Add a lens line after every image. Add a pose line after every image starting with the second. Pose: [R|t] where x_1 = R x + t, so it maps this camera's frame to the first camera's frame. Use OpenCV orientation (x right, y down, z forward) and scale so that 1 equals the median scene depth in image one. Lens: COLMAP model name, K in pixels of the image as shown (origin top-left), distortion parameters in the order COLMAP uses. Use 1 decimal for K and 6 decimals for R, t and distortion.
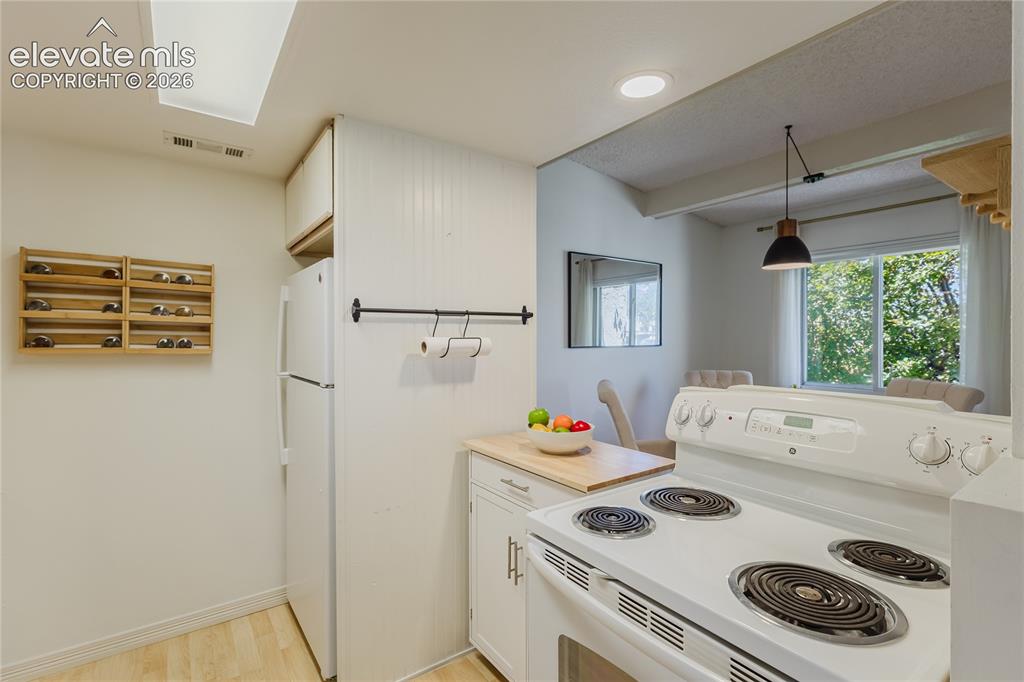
lens RADIAL K [[469.4, 0, 515.2], [0, 469.4, 340.8], [0, 0, 1]] dist [0.002378, 0.000168]
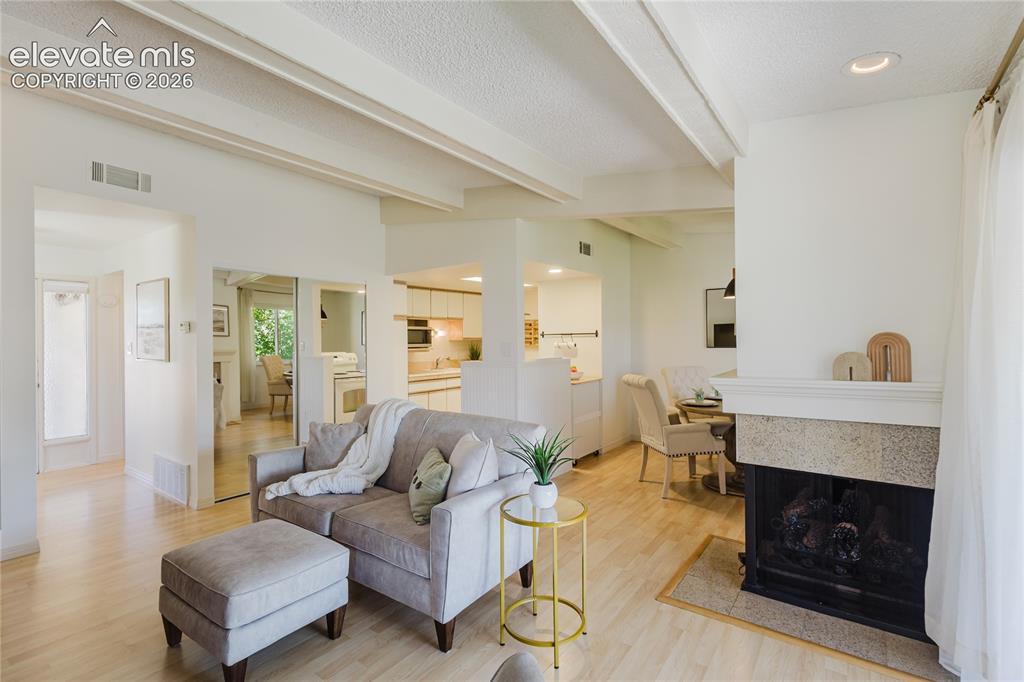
lens RADIAL K [[469.4, 0, 515.2], [0, 469.4, 340.8], [0, 0, 1]] dist [0.002378, 0.000168]
pose [[0.315049, -0.003044, -0.949070, 2.607667], [0.003822, 0.999991, -0.001939, -0.006863], [0.949068, -0.003017, 0.315058, -0.286786]]
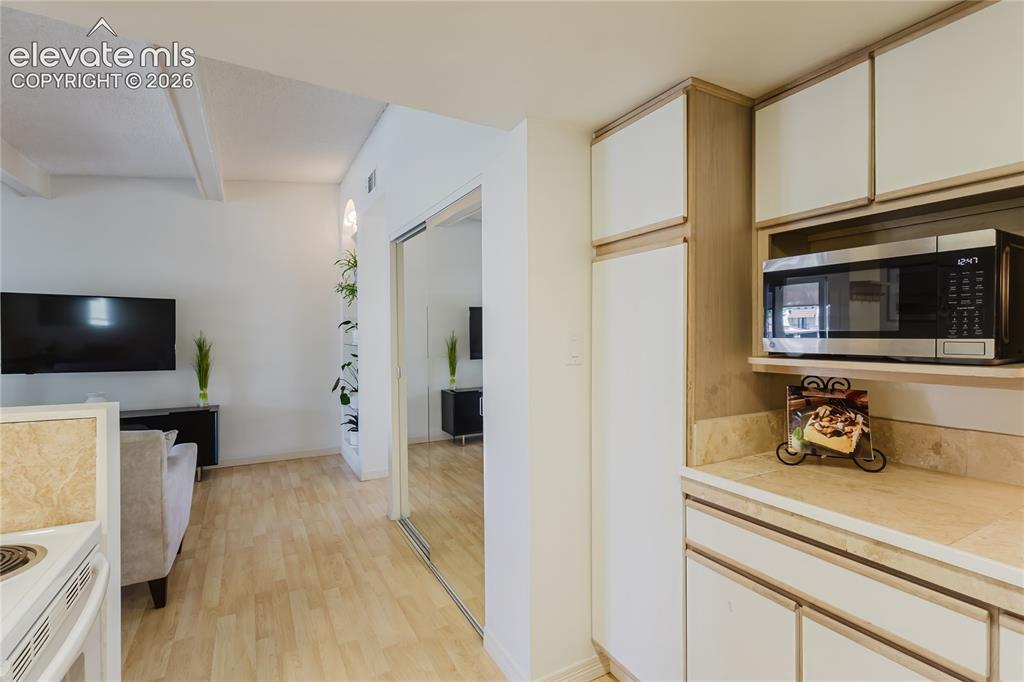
lens RADIAL K [[469.4, 0, 515.2], [0, 469.4, 340.8], [0, 0, 1]] dist [0.002378, 0.000168]
pose [[-0.994088, 0.003394, 0.108528, -0.322578], [0.005159, 0.999859, 0.015985, -0.004513], [-0.108458, 0.016450, -0.993965, 0.772193]]
